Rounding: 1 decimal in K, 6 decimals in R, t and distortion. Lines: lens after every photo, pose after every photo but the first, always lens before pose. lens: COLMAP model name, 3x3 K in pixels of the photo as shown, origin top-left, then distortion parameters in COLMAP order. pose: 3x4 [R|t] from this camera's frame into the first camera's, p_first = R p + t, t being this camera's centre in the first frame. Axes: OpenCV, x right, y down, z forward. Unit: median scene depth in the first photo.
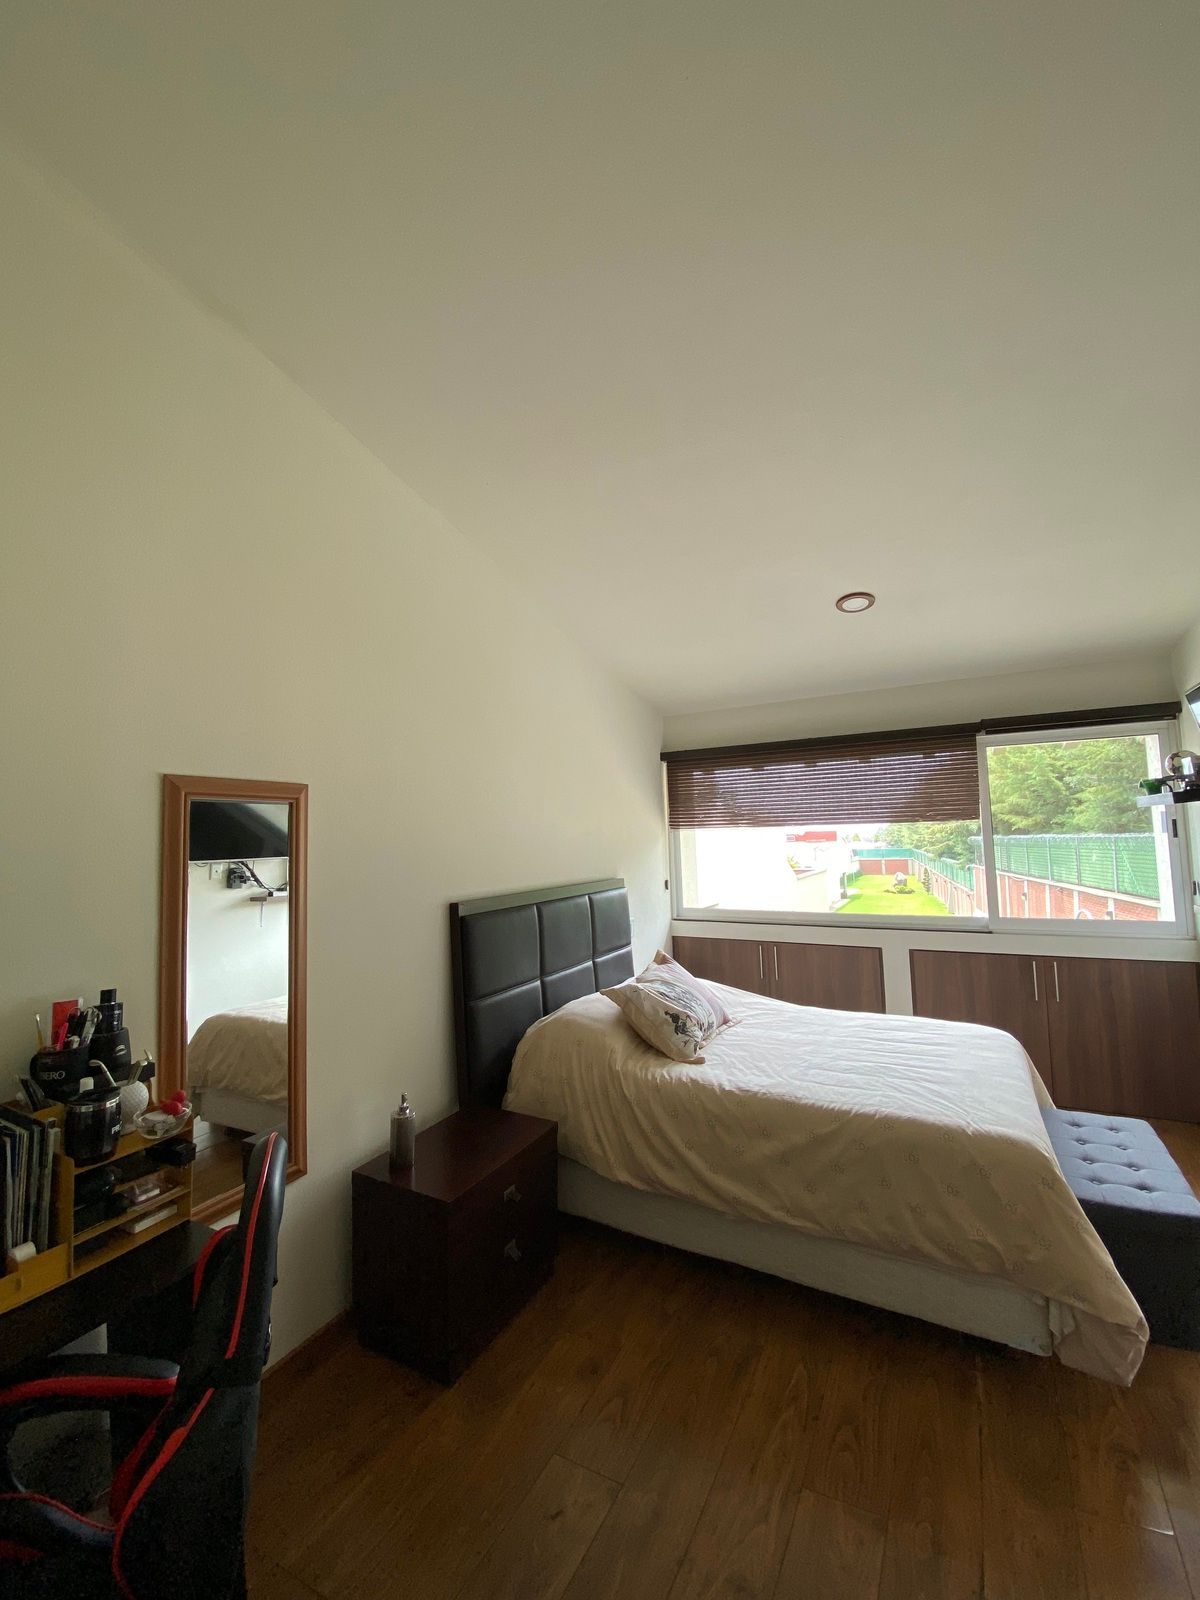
lens RADIAL K [[646.9, 0, 582.4], [0, 646.9, 794.7], [0, 0, 1]] dist [0.030094, -0.024426]
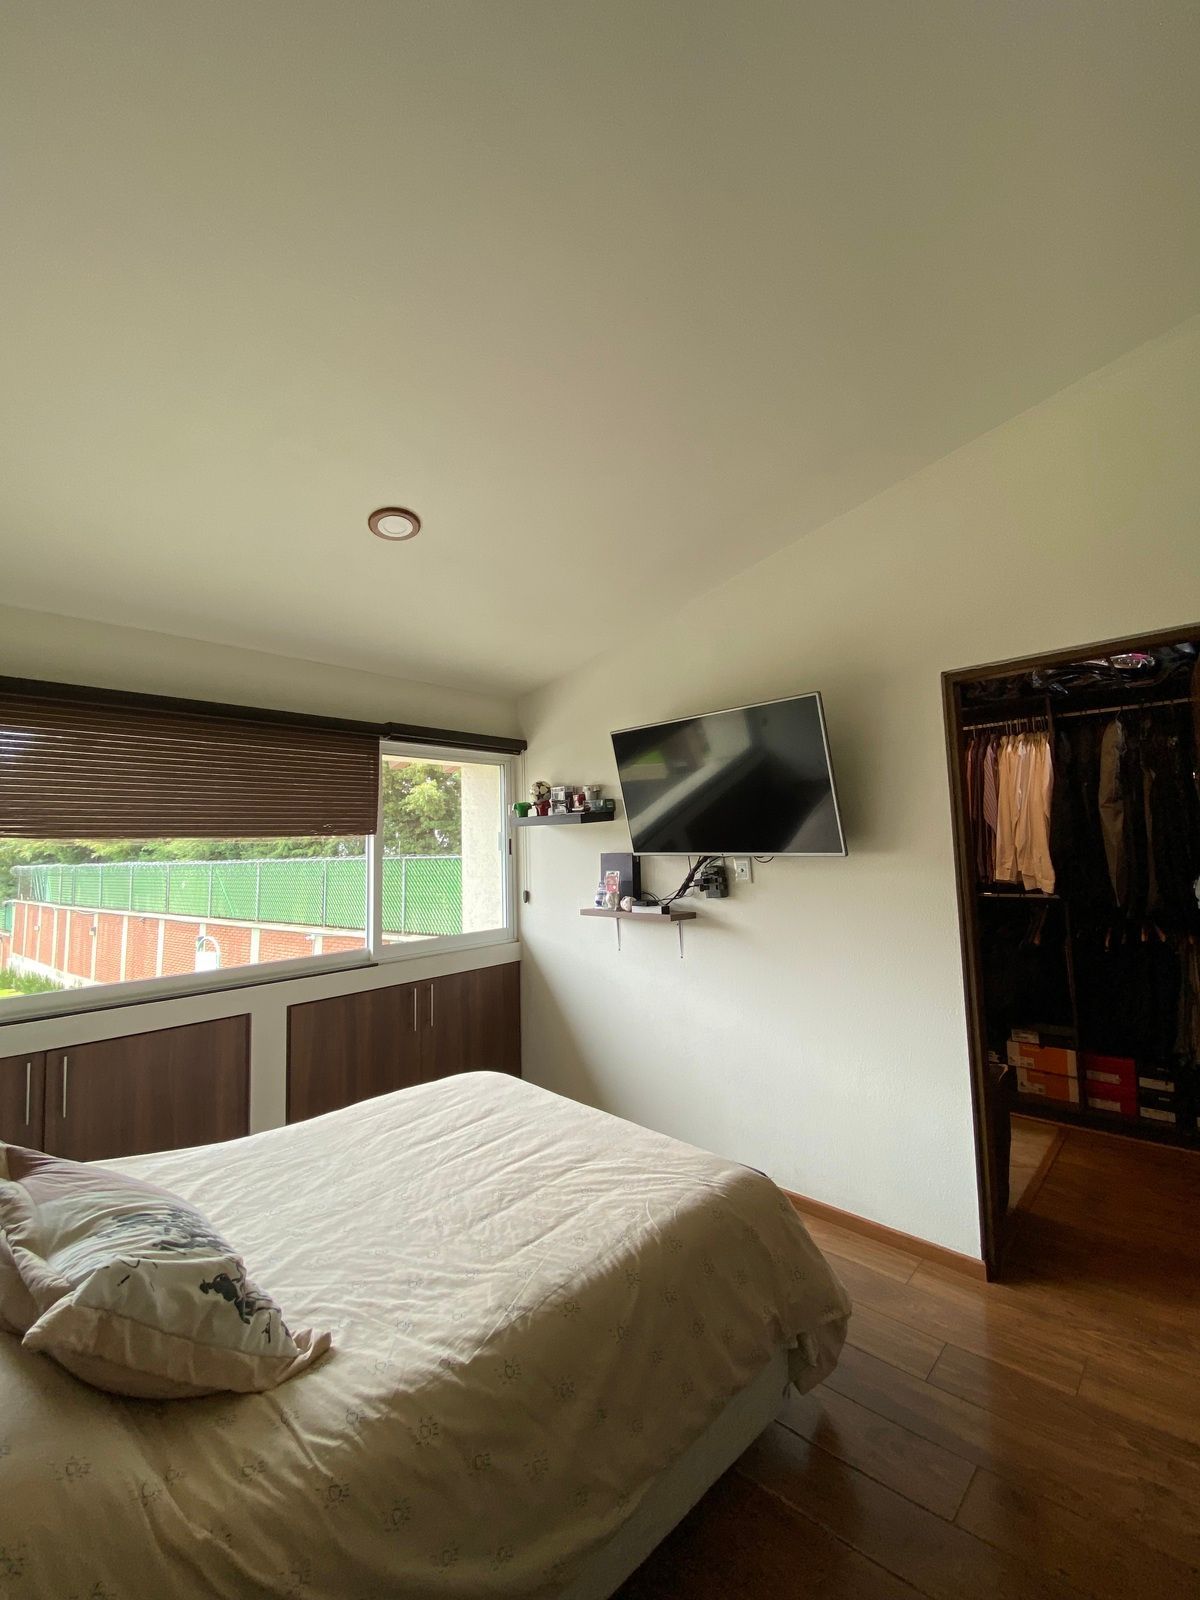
lens RADIAL K [[655.2, 0, 589.7], [0, 655.2, 788.0], [0, 0, 1]] dist [0.008575, -0.013625]
pose [[0.261672, 0.102650, 0.959683, -0.222331], [-0.048941, 0.994460, -0.093025, 0.057754], [-0.963915, -0.022625, 0.265246, 0.666454]]
